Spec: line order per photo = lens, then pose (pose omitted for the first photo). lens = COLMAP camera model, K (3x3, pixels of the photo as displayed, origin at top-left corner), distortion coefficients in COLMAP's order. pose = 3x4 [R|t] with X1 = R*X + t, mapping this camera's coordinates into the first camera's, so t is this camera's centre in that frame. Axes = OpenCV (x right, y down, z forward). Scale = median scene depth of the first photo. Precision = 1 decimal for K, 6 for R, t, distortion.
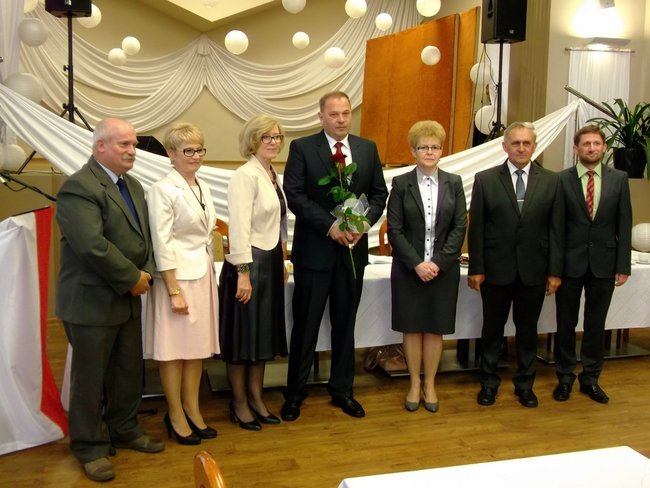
lens RADIAL K [[712.0, 0, 334.4], [0, 712.0, 240.2], [0, 0, 1]] dist [0.010922, 0.000000]
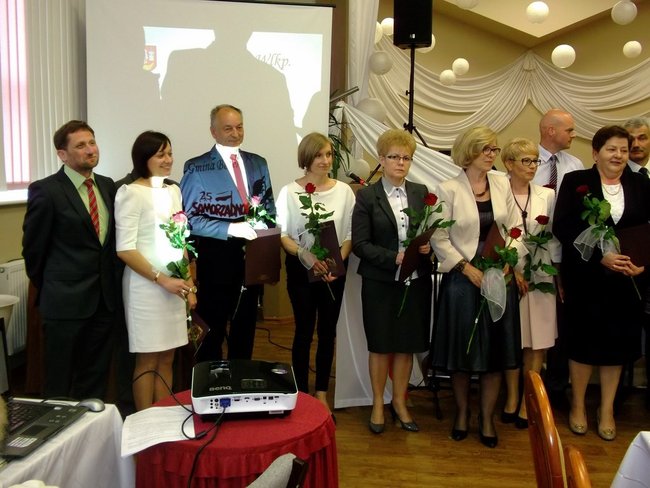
lens RADIAL K [[712.0, 0, 340.9], [0, 712.0, 228.6], [0, 0, 1]] dist [0.010922, 0.000000]
pose [[0.909319, 0.030157, -0.415005, 0.003581], [-0.044390, 0.998709, -0.024690, 0.006723], [0.413725, 0.040873, 0.909484, -0.048841]]
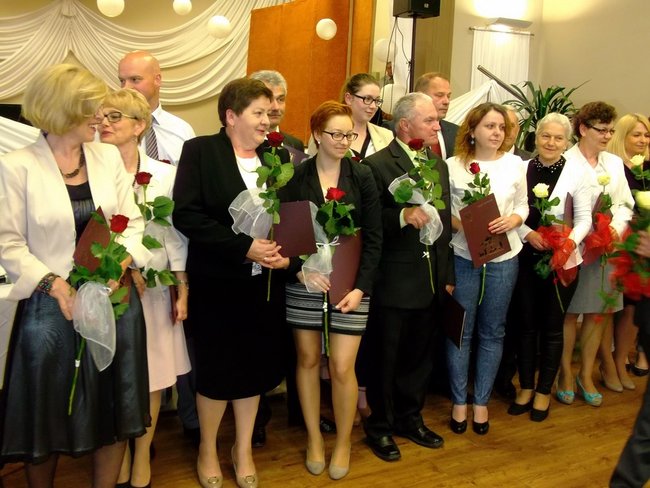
lens RADIAL K [[712.0, 0, 330.4], [0, 712.0, 233.9], [0, 0, 1]] dist [0.010922, 0.000000]
pose [[0.981909, -0.004568, 0.189300, -0.048122], [0.000170, 0.999730, 0.023242, -0.009834], [-0.189355, -0.022789, 0.981644, 0.073868]]
